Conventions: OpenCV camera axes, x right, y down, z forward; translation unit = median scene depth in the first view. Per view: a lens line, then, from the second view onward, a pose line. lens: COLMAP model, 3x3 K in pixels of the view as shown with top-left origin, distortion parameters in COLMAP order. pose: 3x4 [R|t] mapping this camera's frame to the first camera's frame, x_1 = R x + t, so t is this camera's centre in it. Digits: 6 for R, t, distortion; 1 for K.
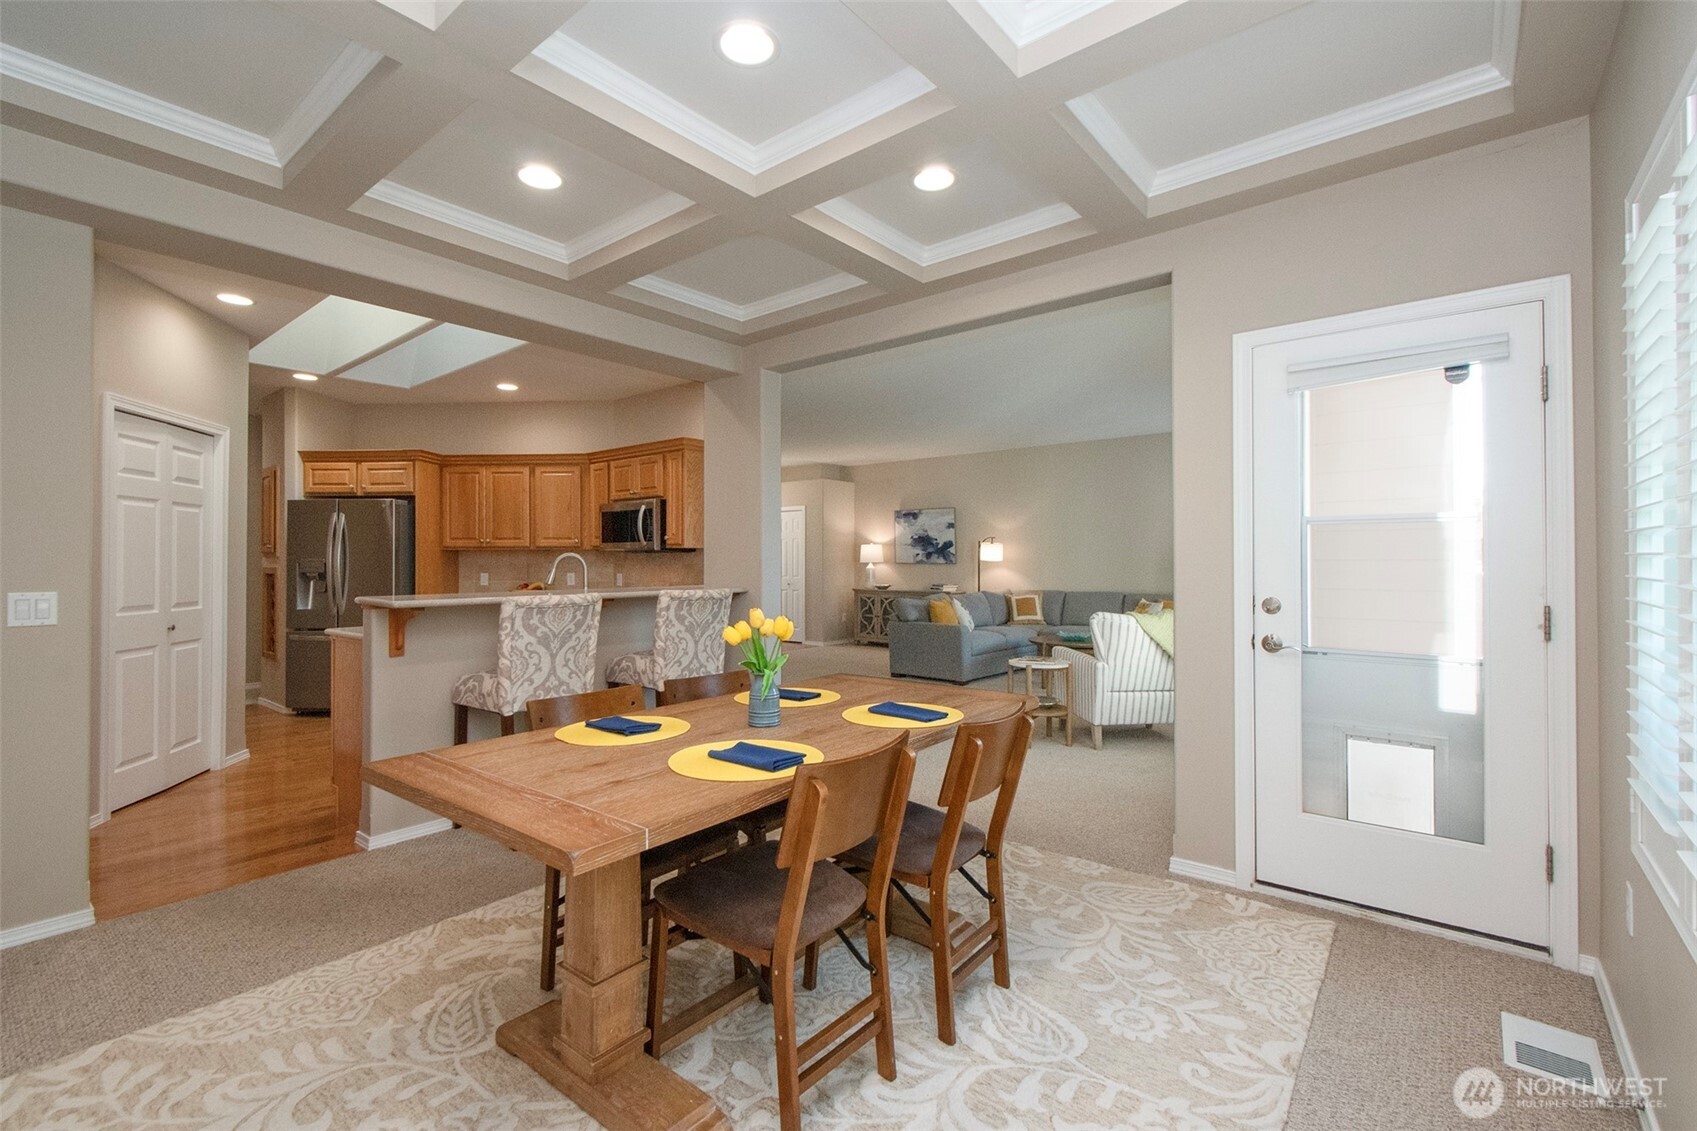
lens RADIAL K [[755.8, 0, 846.0], [0, 755.8, 555.0], [0, 0, 1]] dist [0.000903, -0.000008]
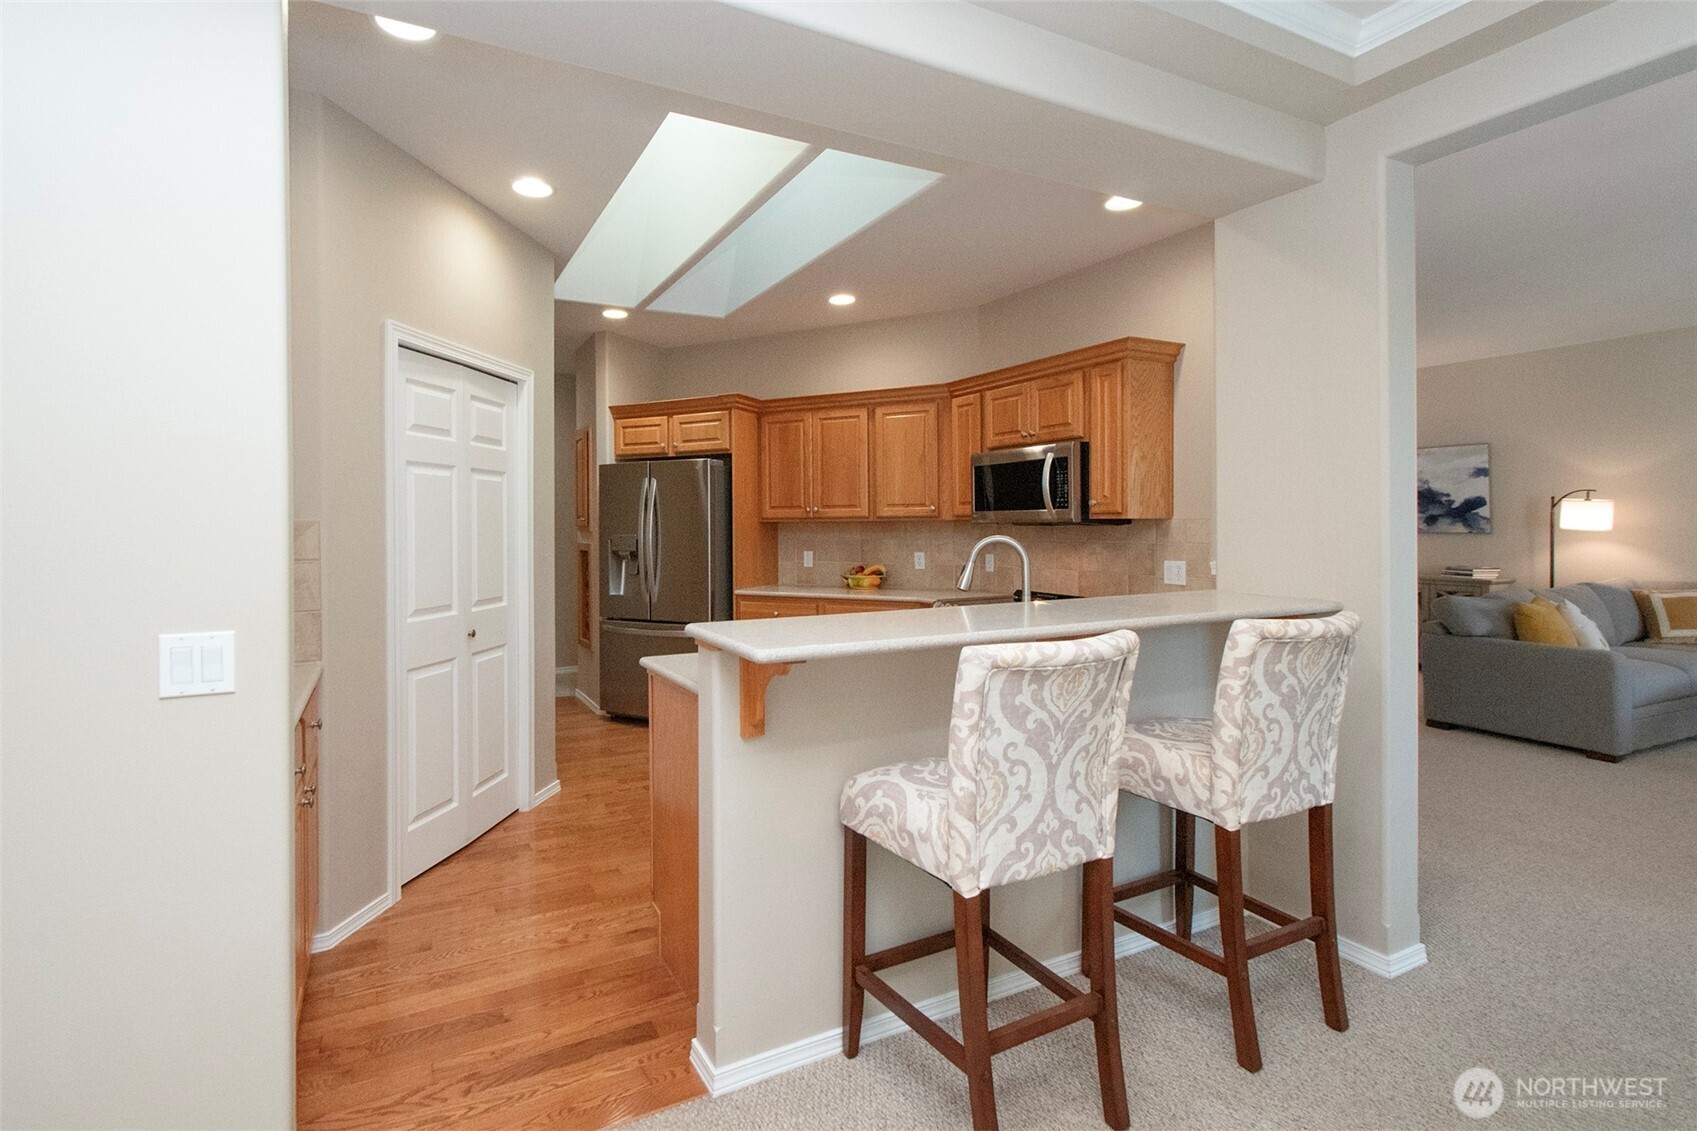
lens RADIAL K [[800.6, 0, 765.2], [0, 800.6, 525.8], [0, 0, 1]] dist [-0.003797, 0.000194]
pose [[0.903982, -0.003138, -0.427560, -0.182691], [0.008930, 0.999894, 0.011542, -0.012685], [0.427478, -0.014252, 0.903913, 0.261448]]
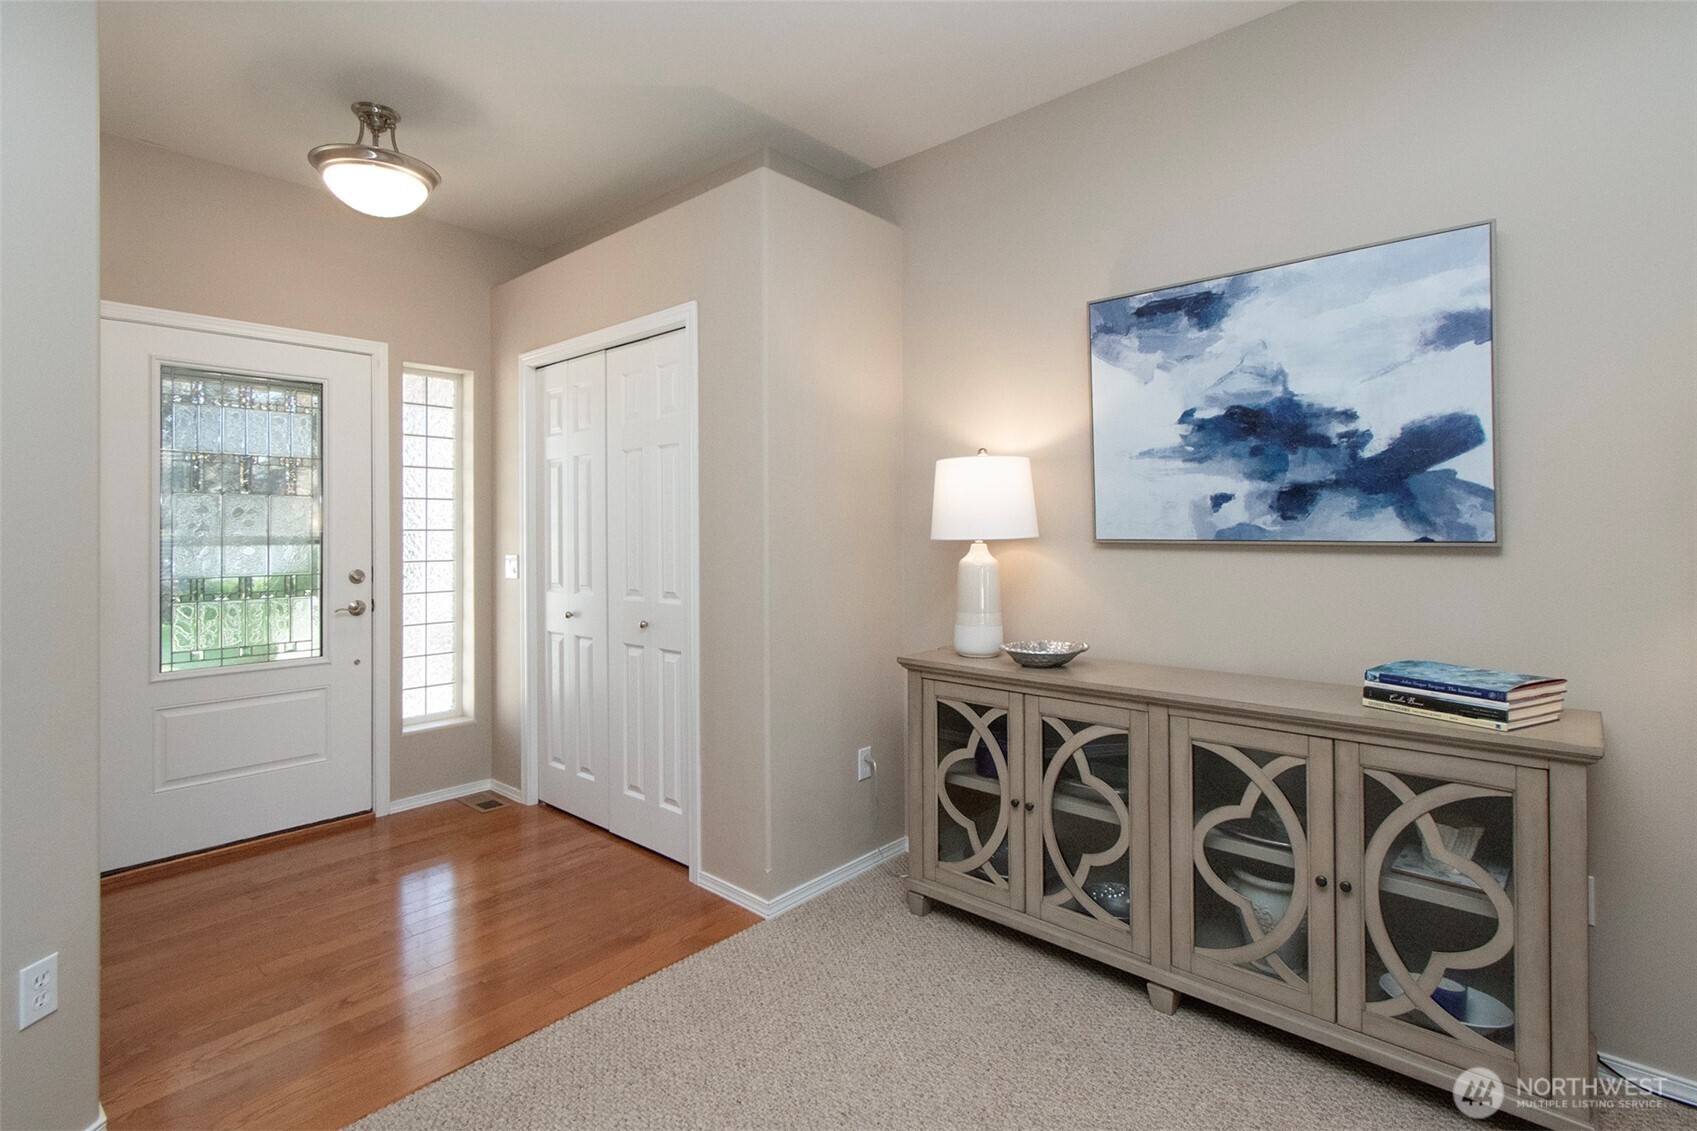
lens RADIAL K [[755.8, 0, 821.2], [0, 755.8, 518.4], [0, 0, 1]] dist [0.000903, -0.000008]
pose [[0.997482, -0.015354, -0.069231, 0.003042], [0.015326, 0.999882, -0.000926, 0.005215], [0.069237, -0.000137, 0.997600, 1.335264]]
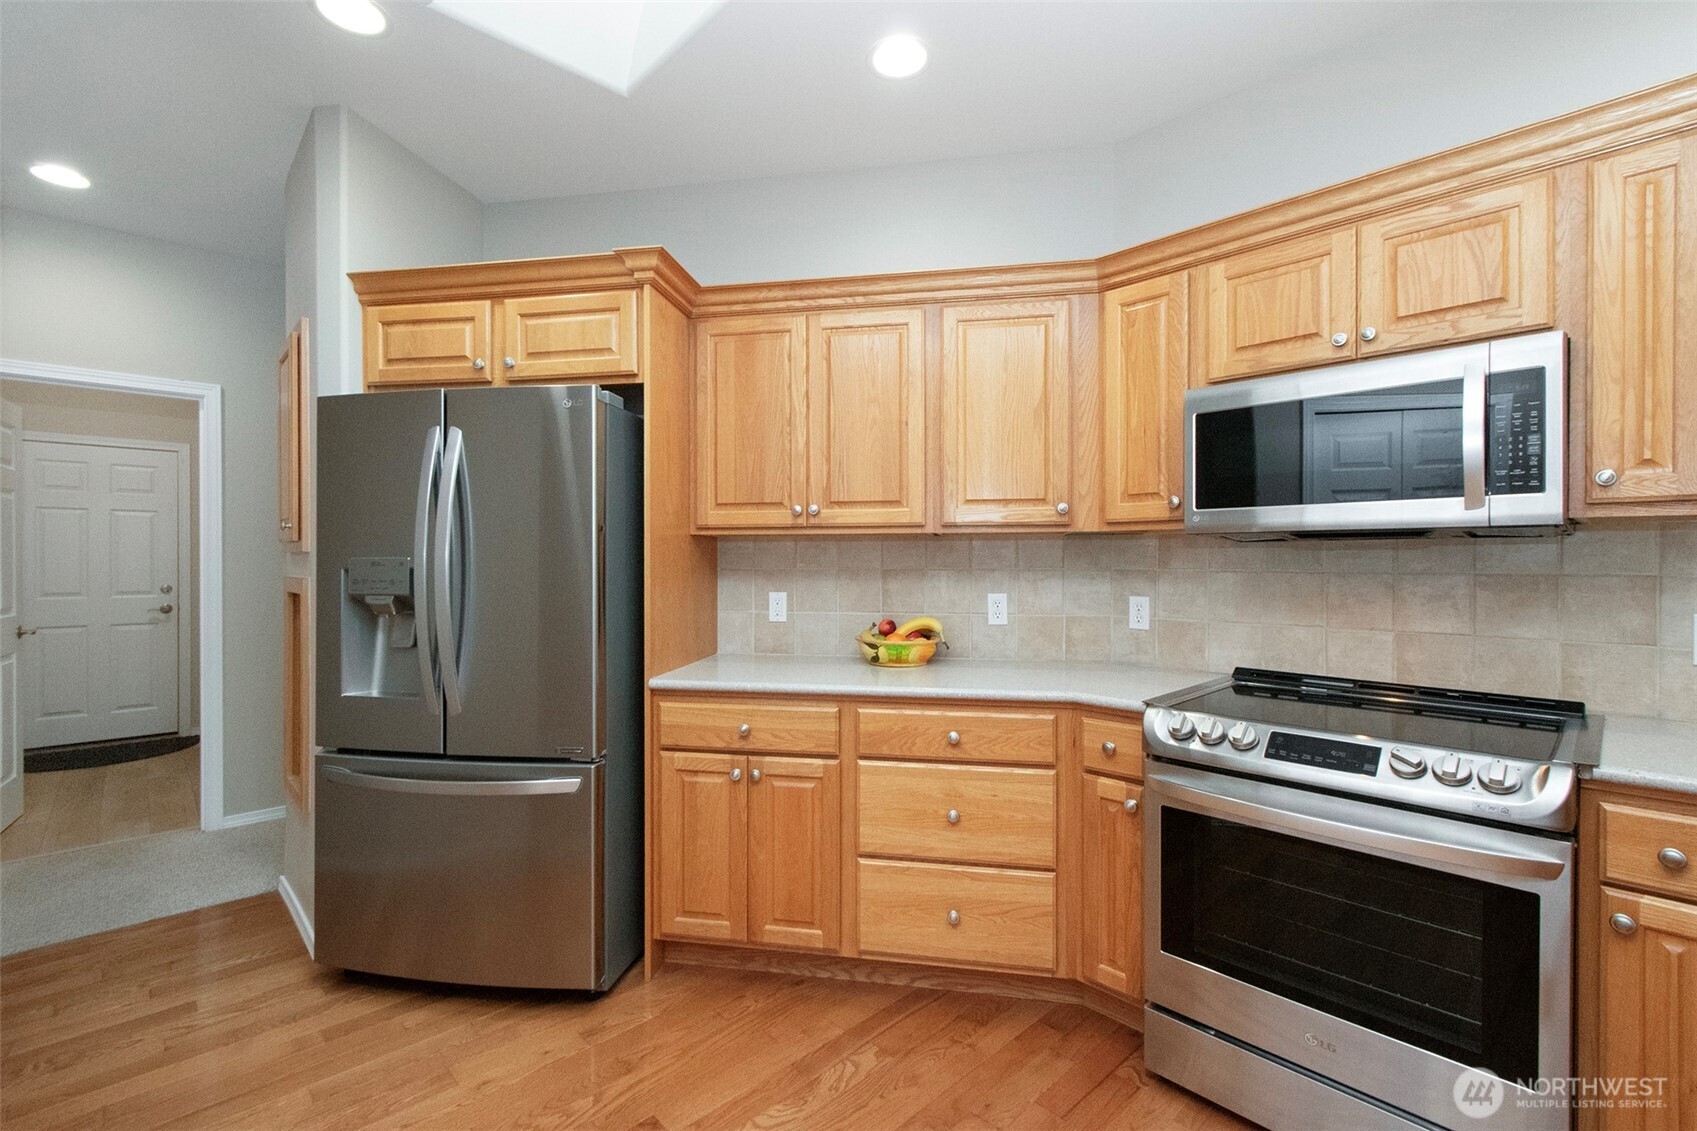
lens RADIAL K [[755.8, 0, 833.0], [0, 755.8, 561.6], [0, 0, 1]] dist [0.000903, -0.000008]
pose [[0.991254, 0.002330, -0.131947, -0.429027], [-0.000782, 0.999930, 0.011781, 0.002980], [0.131965, -0.011575, 0.991187, 0.647901]]
